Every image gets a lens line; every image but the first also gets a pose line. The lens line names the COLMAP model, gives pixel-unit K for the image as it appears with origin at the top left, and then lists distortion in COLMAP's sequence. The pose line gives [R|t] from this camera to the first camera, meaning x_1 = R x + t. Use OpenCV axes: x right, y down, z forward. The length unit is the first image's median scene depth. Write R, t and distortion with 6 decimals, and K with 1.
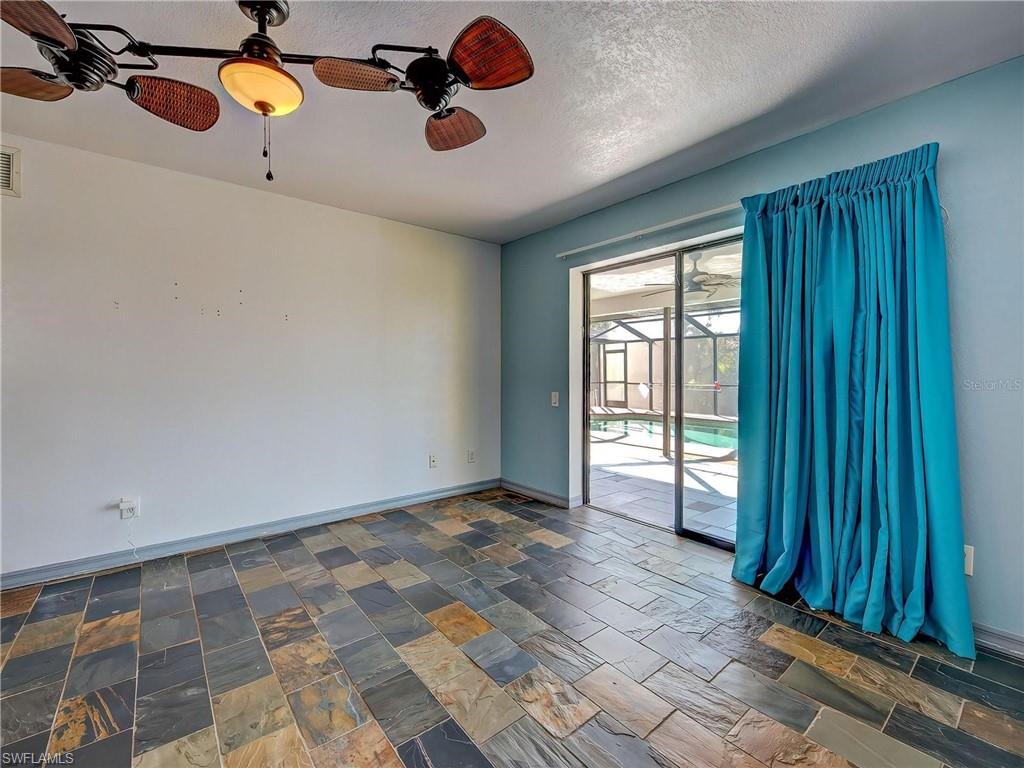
lens RADIAL K [[452.1, 0, 512.8], [0, 452.1, 365.1], [0, 0, 1]] dist [-0.001088, -0.000914]
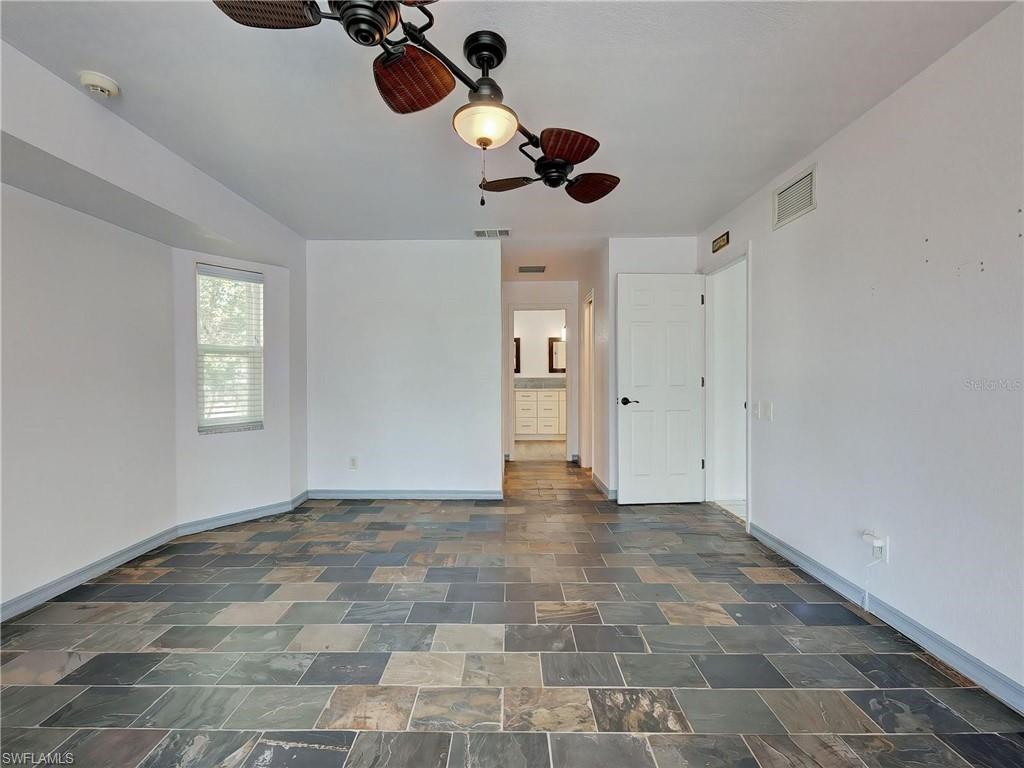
lens RADIAL K [[380.6, 0, 446.8], [0, 380.6, 382.5], [0, 0, 1]] dist [-0.000572, -0.000190]
pose [[-0.638678, 0.025213, -0.769061, 0.160424], [0.015034, 0.999681, 0.020289, 0.005361], [0.769327, 0.001396, -0.638853, 0.997614]]
